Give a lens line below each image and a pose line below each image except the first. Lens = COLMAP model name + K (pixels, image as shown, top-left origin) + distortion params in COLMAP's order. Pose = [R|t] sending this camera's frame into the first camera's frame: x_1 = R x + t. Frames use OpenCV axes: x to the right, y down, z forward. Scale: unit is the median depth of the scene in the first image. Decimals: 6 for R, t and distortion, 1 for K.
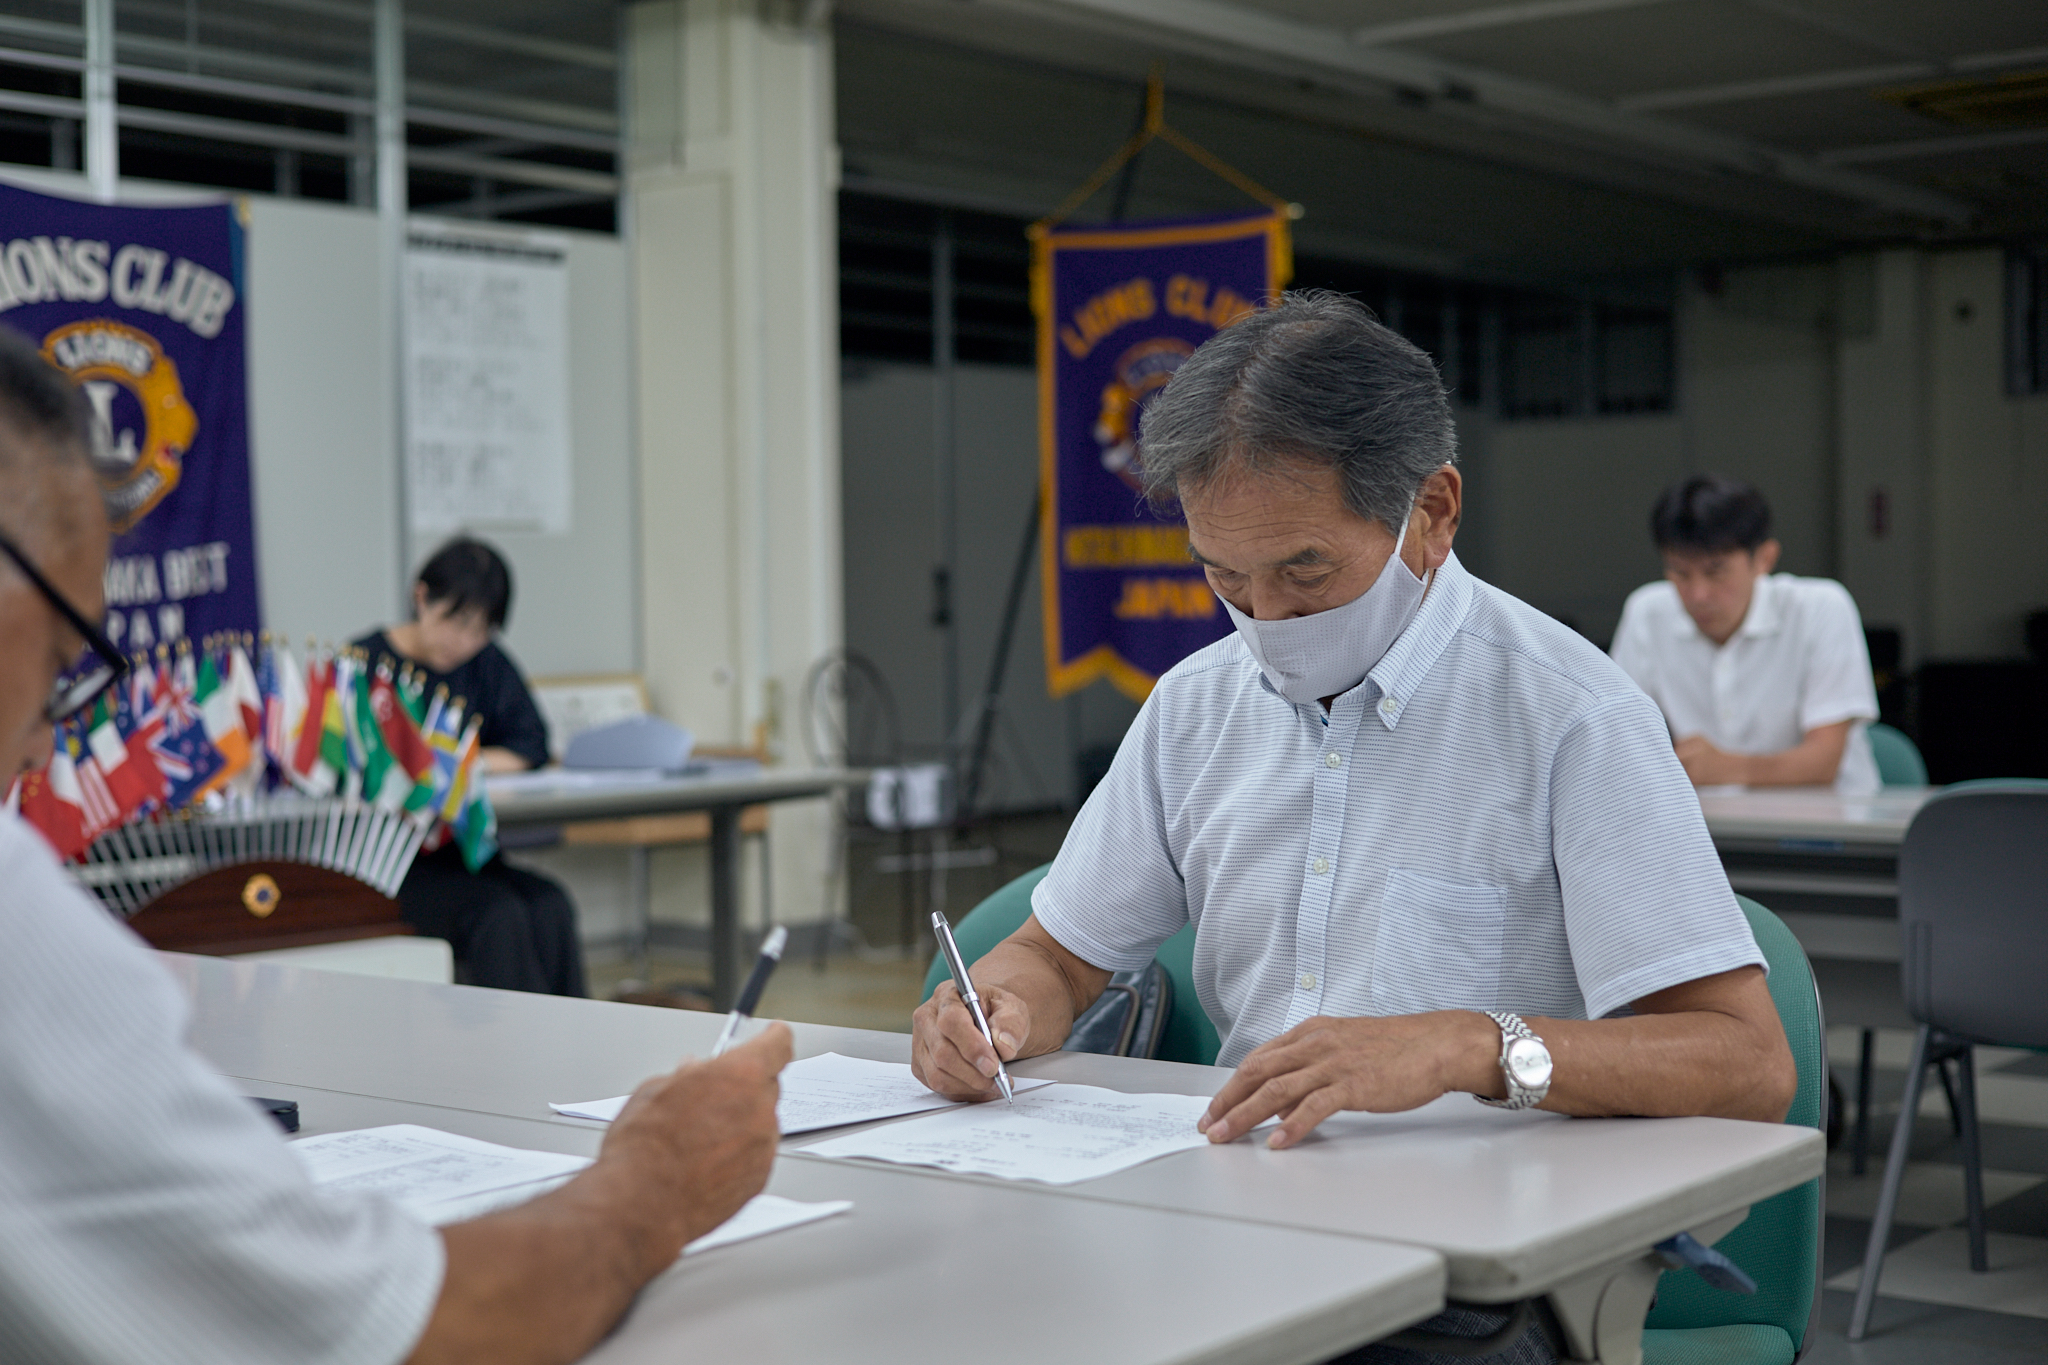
lens RADIAL K [[2958.5, 0, 1050.0], [0, 2958.5, 779.8], [0, 0, 1]] dist [0.014985, 0.000000]
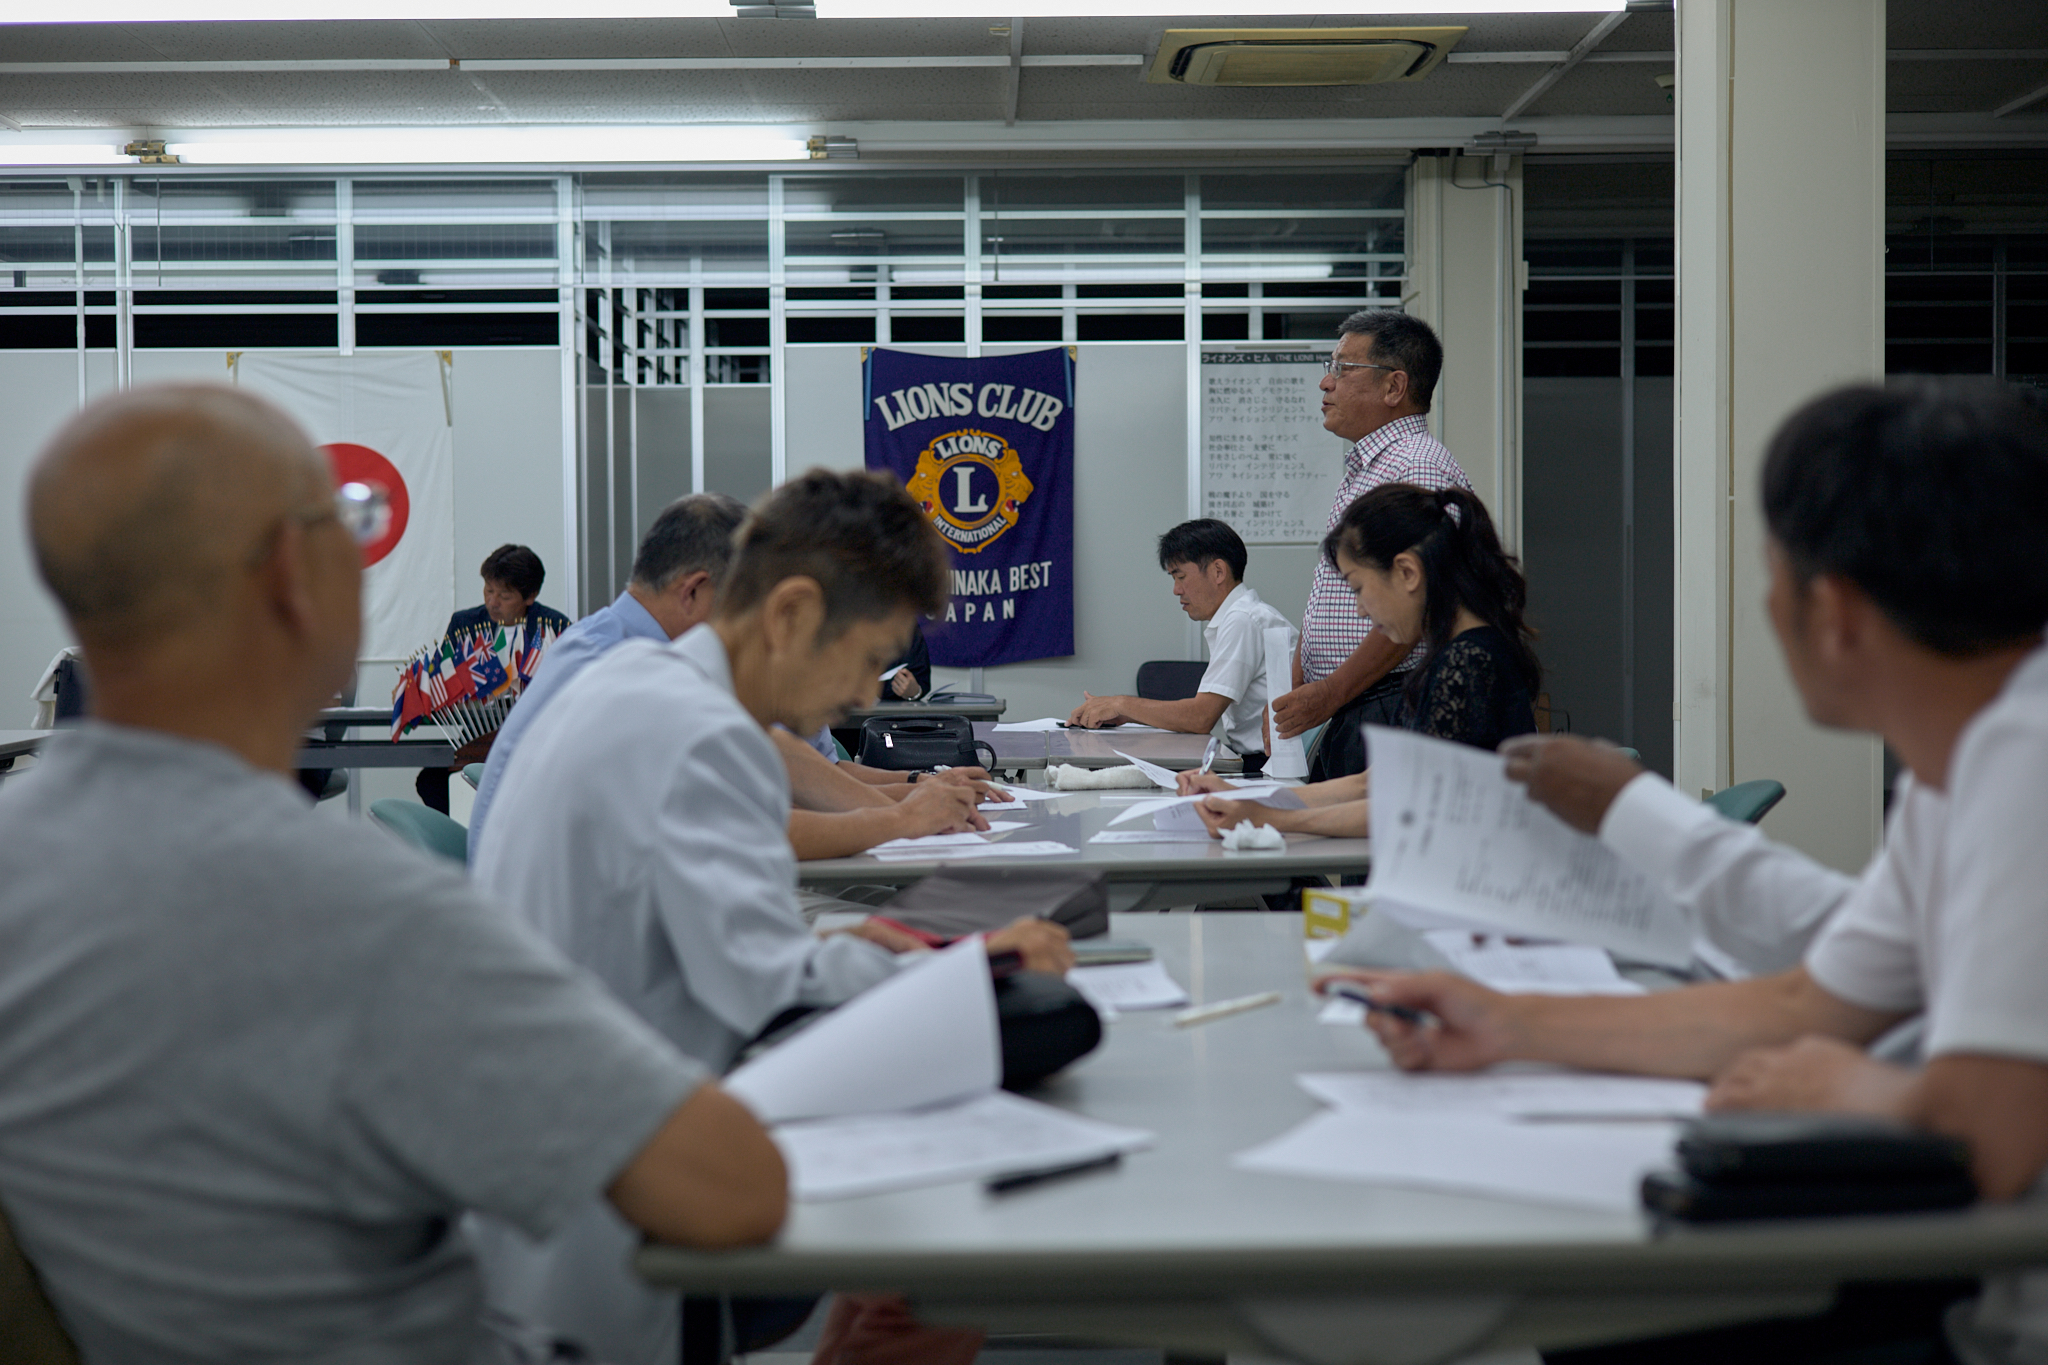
lens RADIAL K [[2958.5, 0, 1076.0], [0, 2958.5, 778.4], [0, 0, 1]] dist [0.014985, 0.000000]
pose [[0.609476, 0.062733, -0.790319, 1.041517], [-0.051719, 0.997887, 0.039324, -0.025087], [0.791116, 0.016907, 0.611433, 0.022167]]
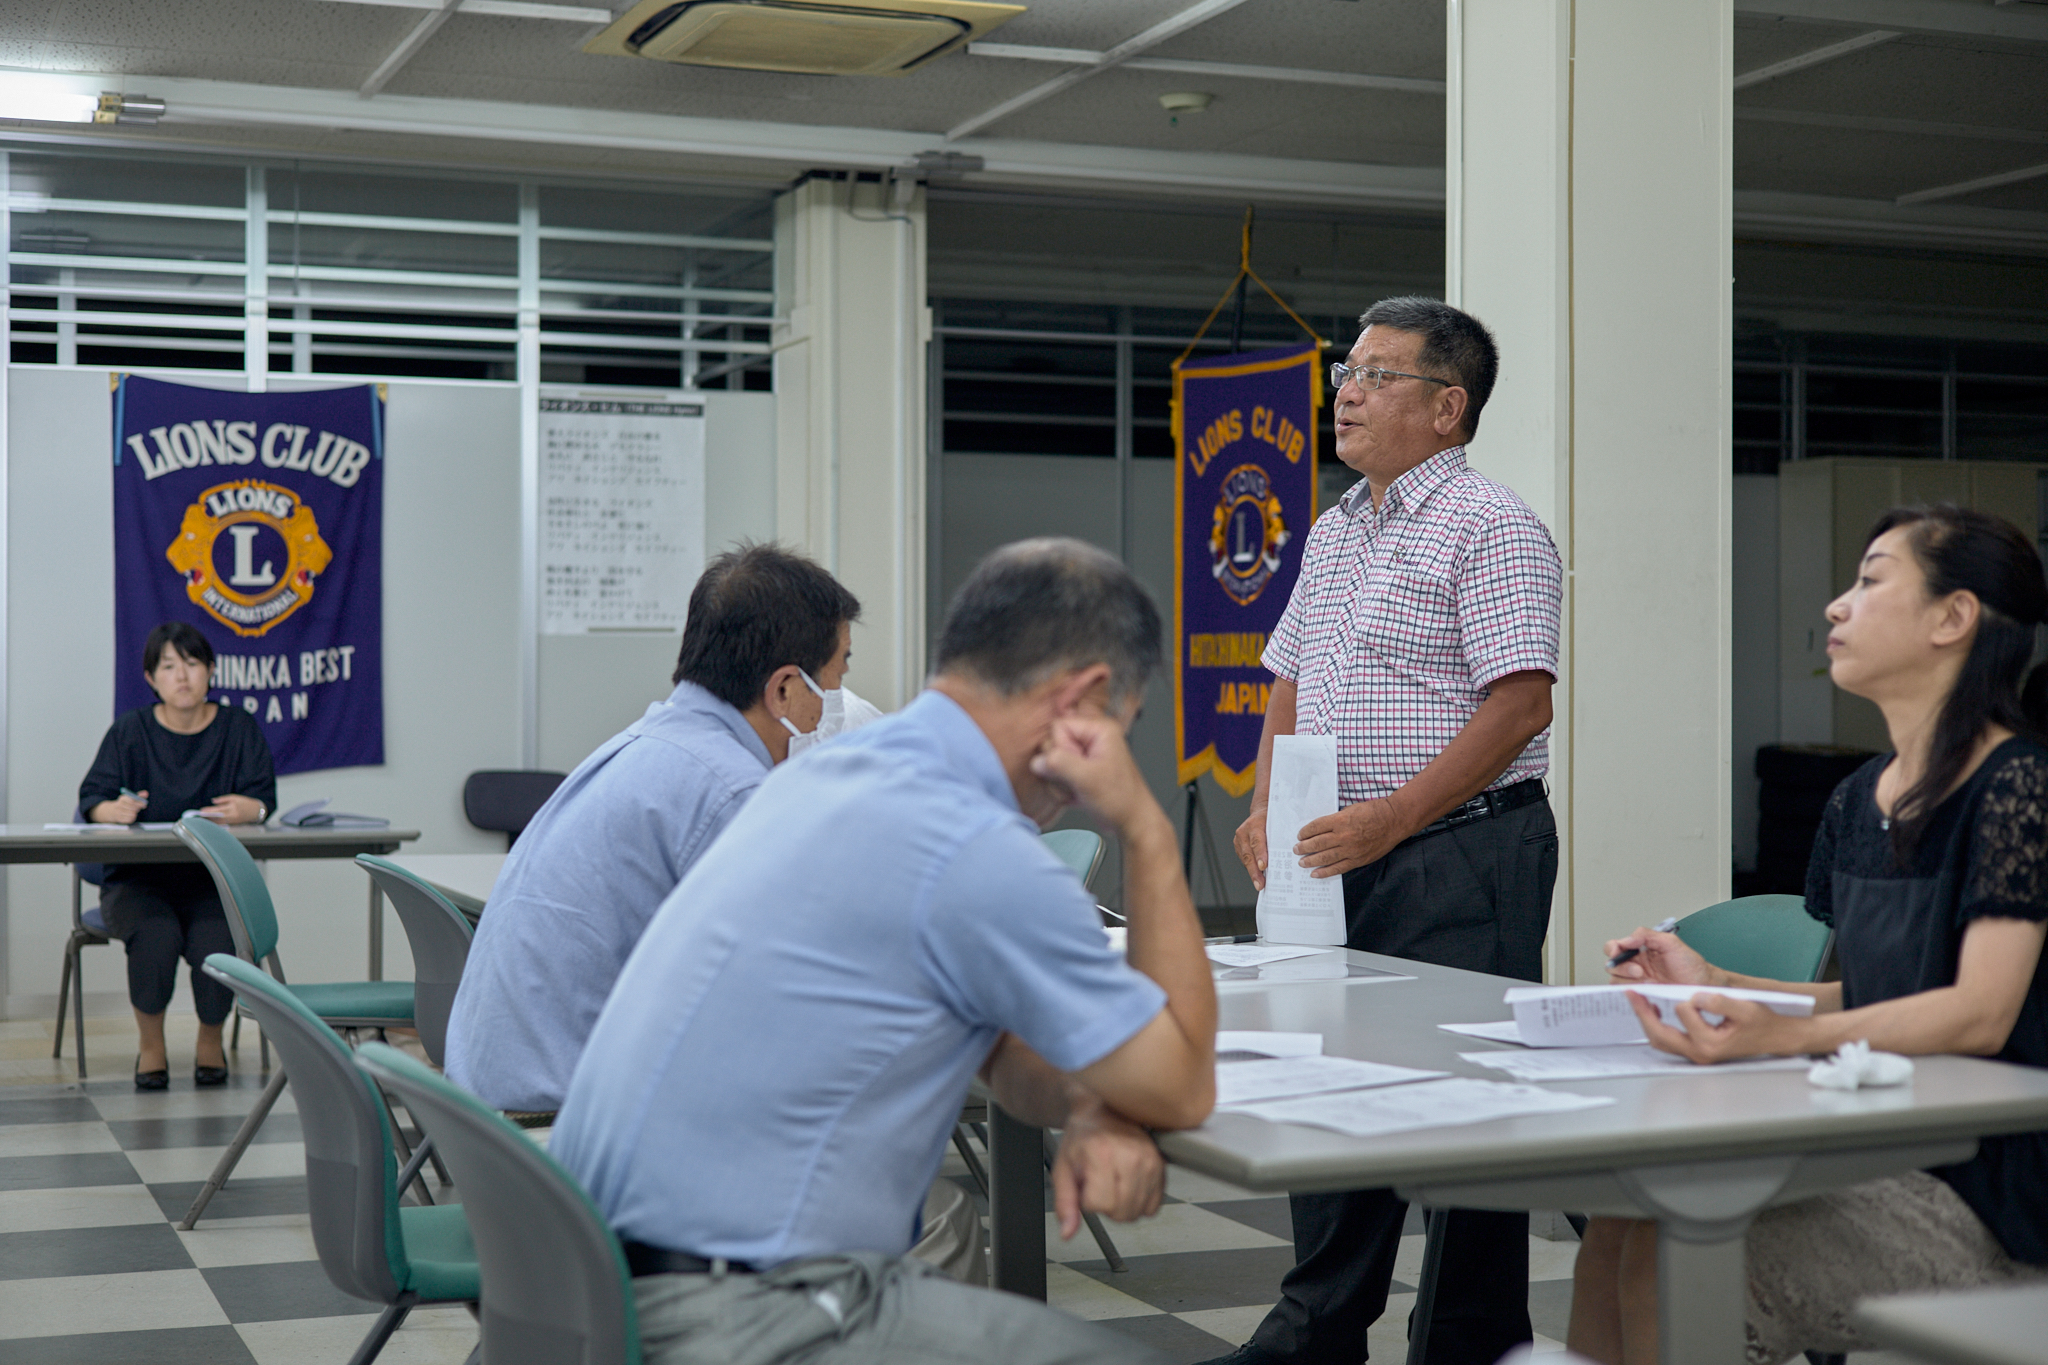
lens RADIAL K [[2958.5, 0, 993.5], [0, 2958.5, 723.2], [0, 0, 1]] dist [0.014985, 0.000000]
pose [[0.850240, 0.023672, -0.525863, 0.665120], [-0.047049, 0.998407, -0.031128, -0.018174], [0.524288, 0.051208, 0.850000, 0.038954]]
